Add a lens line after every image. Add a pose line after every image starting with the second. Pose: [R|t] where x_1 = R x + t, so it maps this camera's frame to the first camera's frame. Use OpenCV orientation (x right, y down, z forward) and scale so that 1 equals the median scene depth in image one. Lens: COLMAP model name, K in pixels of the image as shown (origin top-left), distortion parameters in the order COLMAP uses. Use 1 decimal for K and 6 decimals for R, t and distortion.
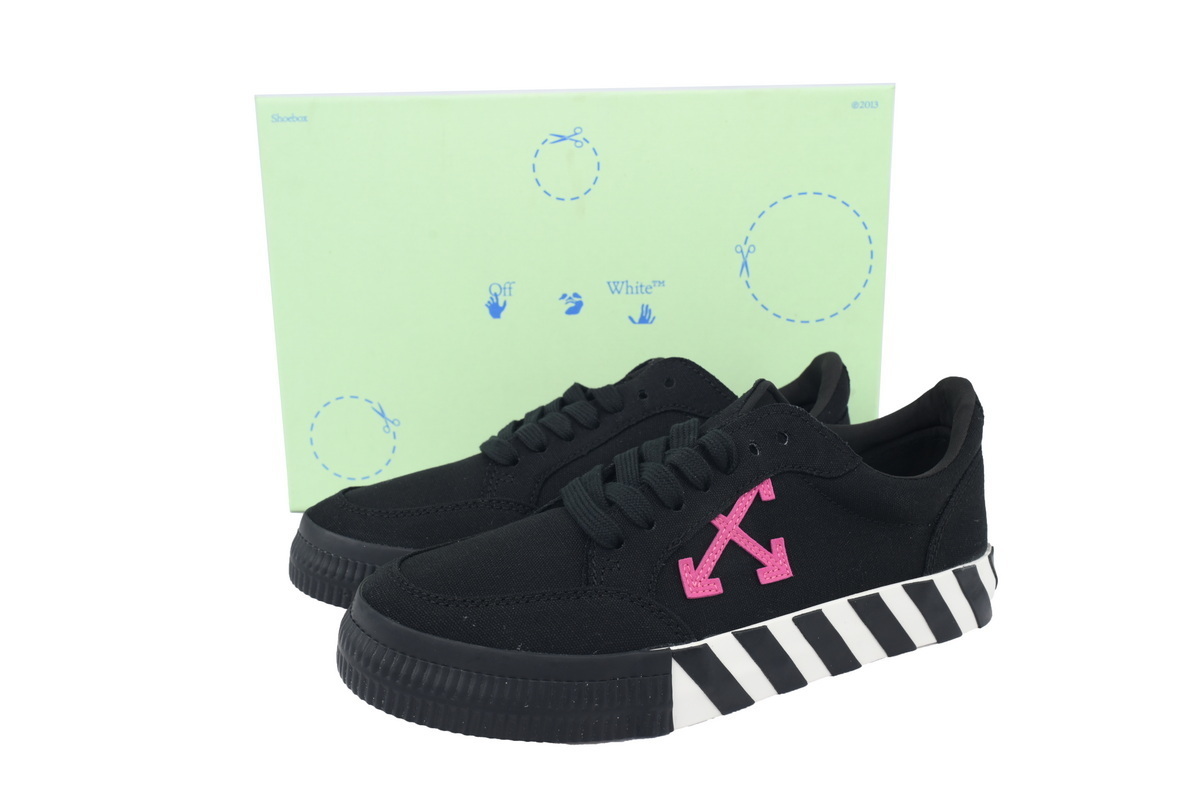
lens RADIAL K [[967.4, 0, 601.6], [0, 967.4, 398.0], [0, 0, 1]] dist [-0.007376, 0.008099]
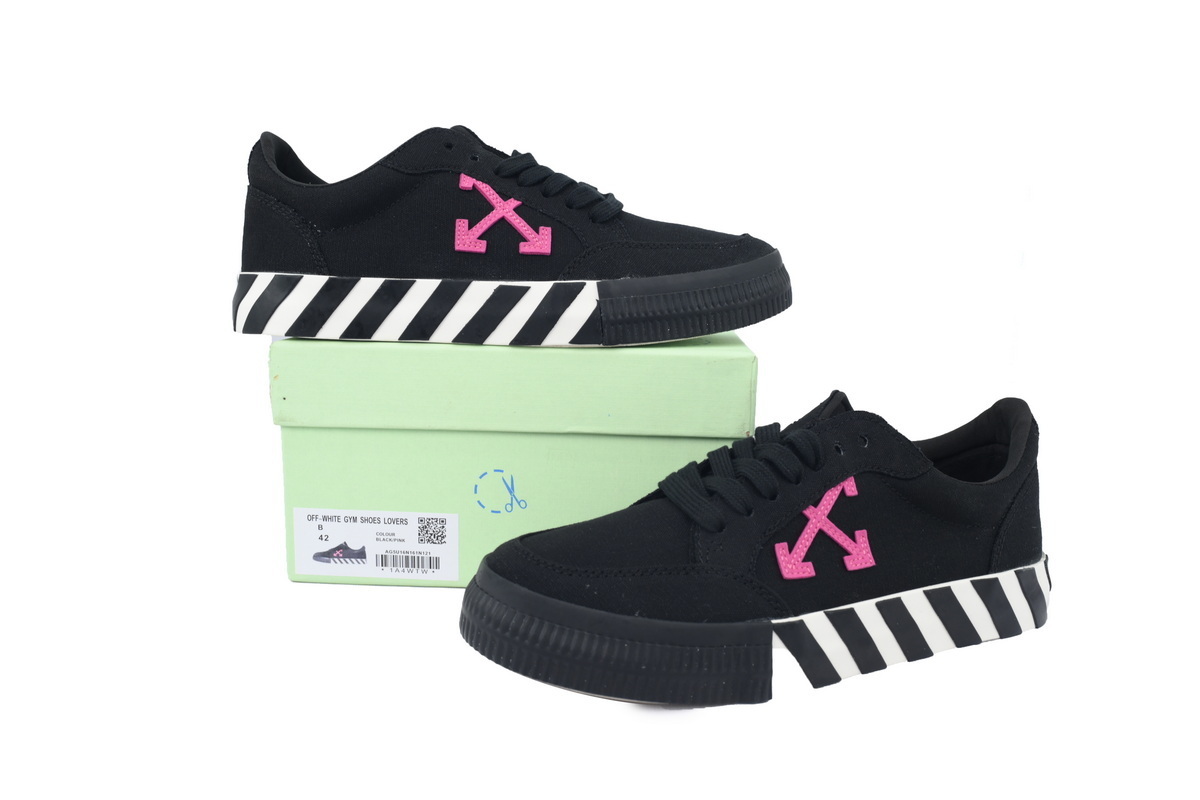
lens RADIAL K [[967.4, 0, 598.7], [0, 967.4, 402.6], [0, 0, 1]] dist [-0.007376, 0.008099]
pose [[0.999534, 0.029177, 0.009018, -0.132415], [-0.028483, 0.997185, -0.069363, 0.087563], [-0.011016, 0.069073, 0.997551, -0.100947]]
